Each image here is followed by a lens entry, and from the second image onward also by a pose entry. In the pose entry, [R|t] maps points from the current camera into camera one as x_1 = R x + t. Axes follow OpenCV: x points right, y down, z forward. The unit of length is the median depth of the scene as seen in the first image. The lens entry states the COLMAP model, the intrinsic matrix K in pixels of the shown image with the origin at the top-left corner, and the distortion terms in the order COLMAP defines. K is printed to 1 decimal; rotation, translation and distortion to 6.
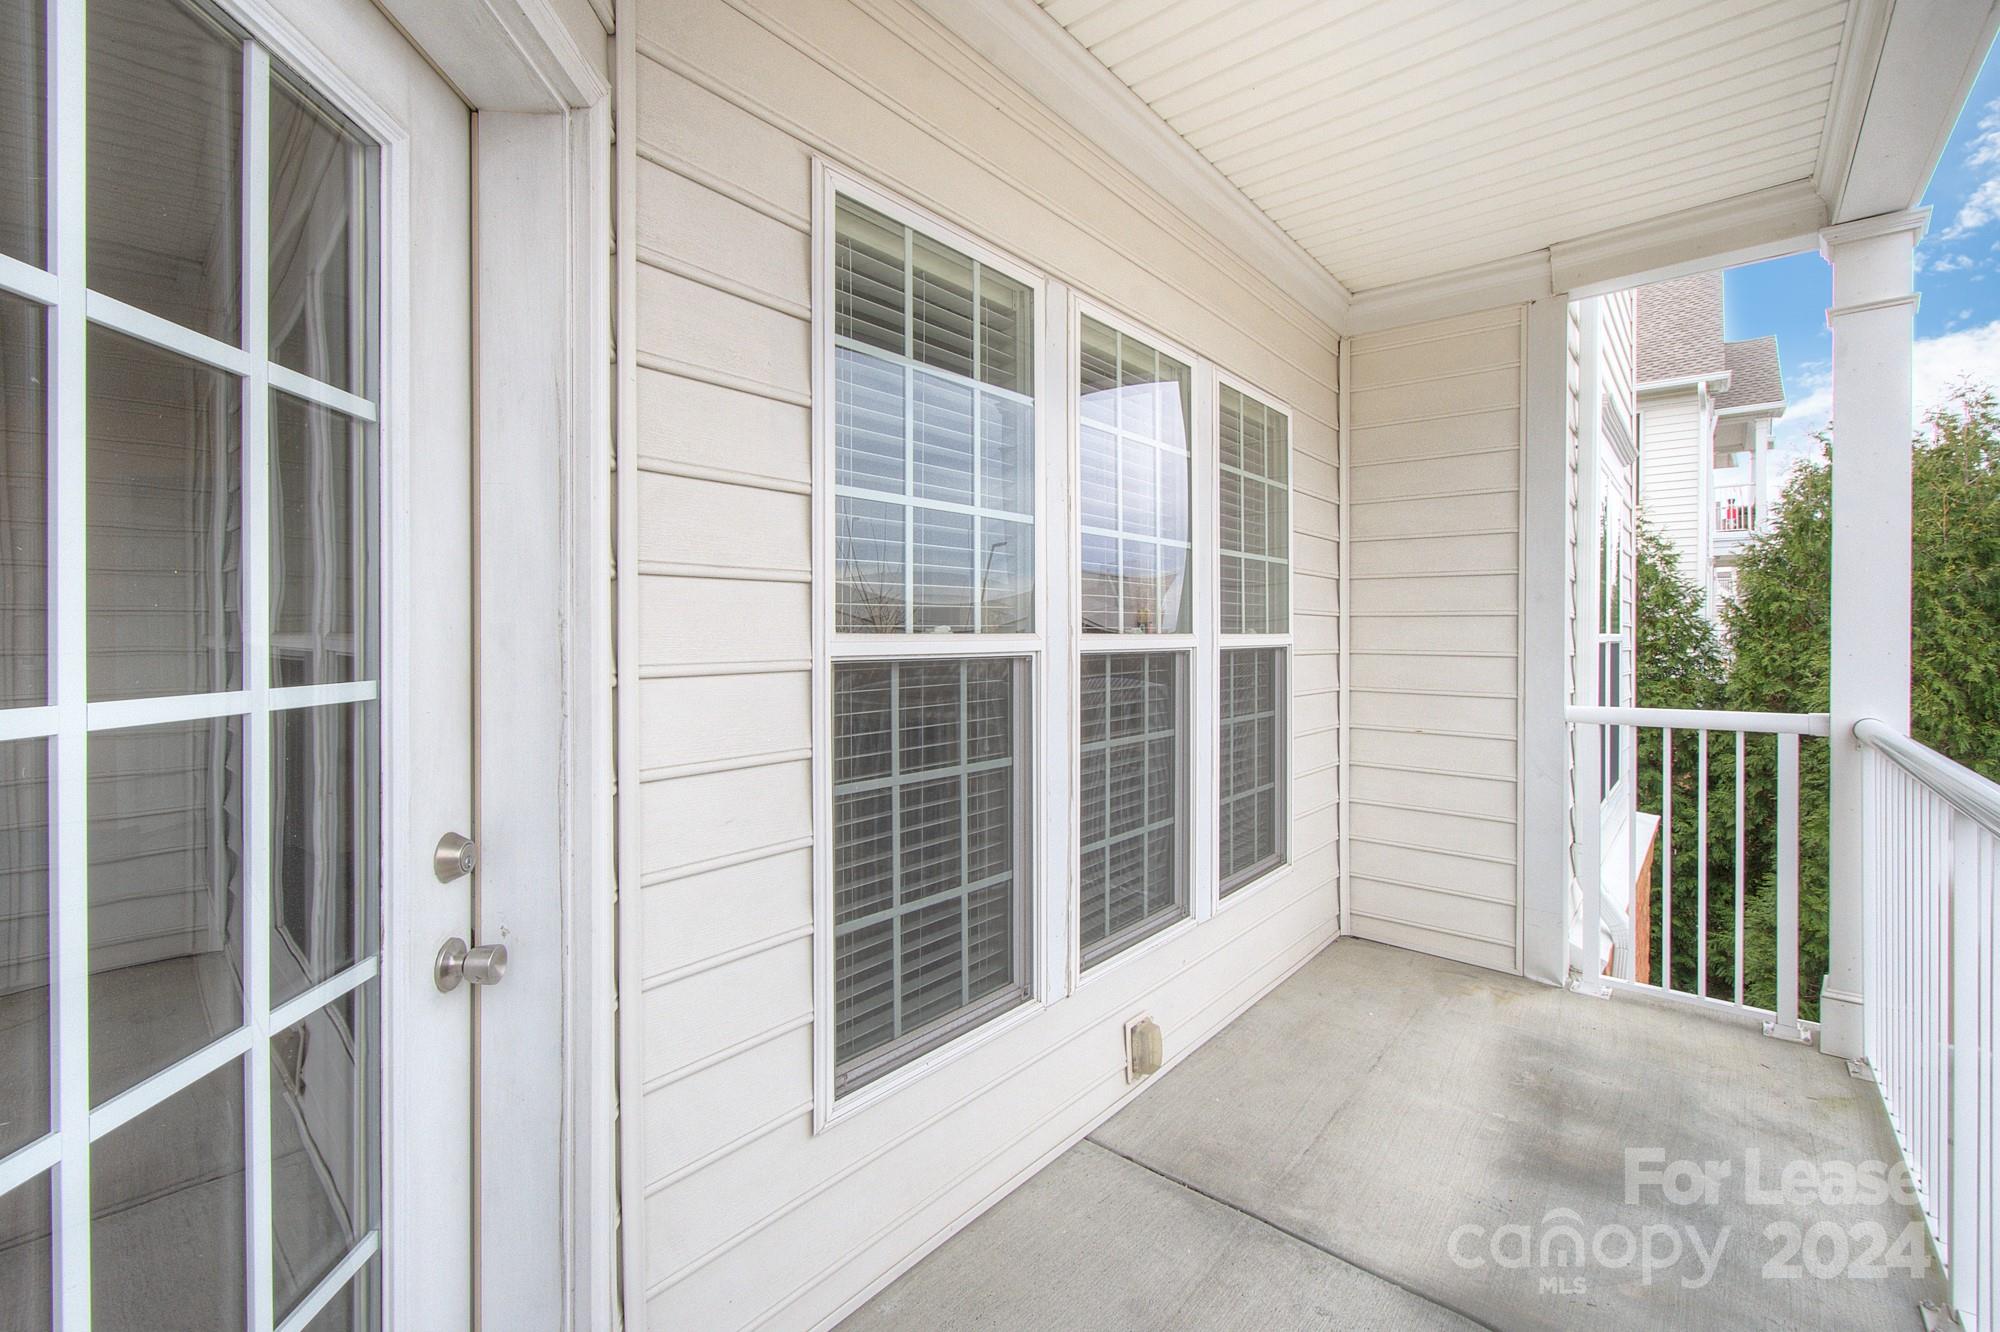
lens RADIAL K [[861.6, 0, 1001.8], [0, 861.6, 652.4], [0, 0, 1]] dist [-0.000022, -0.000059]
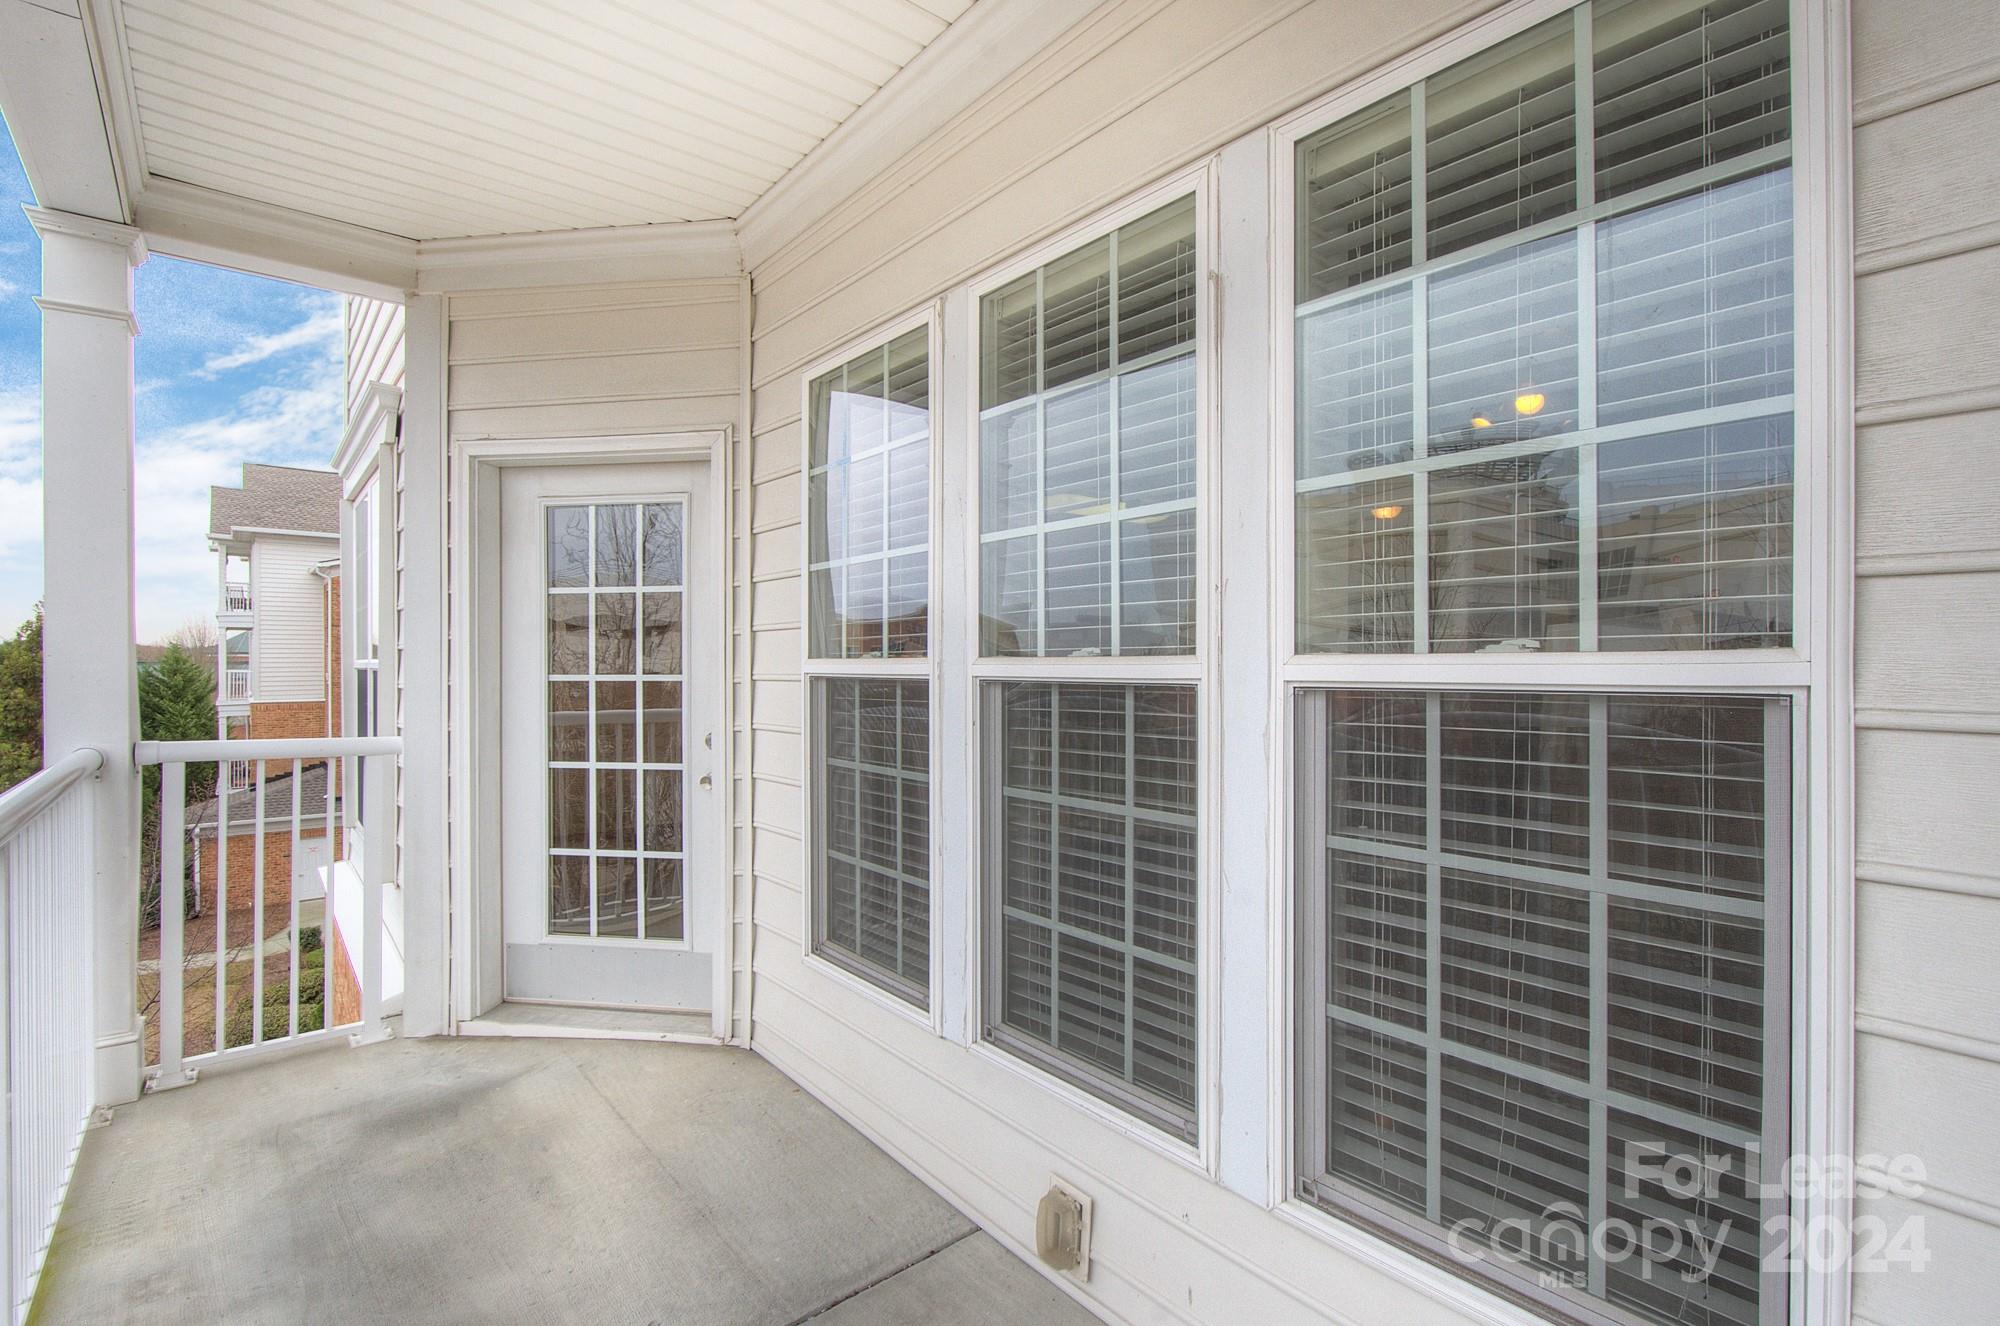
lens RADIAL K [[851.8, 0, 1000.0], [0, 851.8, 663.0], [0, 0, 1]] dist [-0.002987, -0.000505]
pose [[-0.128563, 0.006749, -0.991678, 0.846004], [-0.008519, 0.999932, 0.007909, -0.020851], [0.991665, 0.009465, -0.128497, 0.998451]]
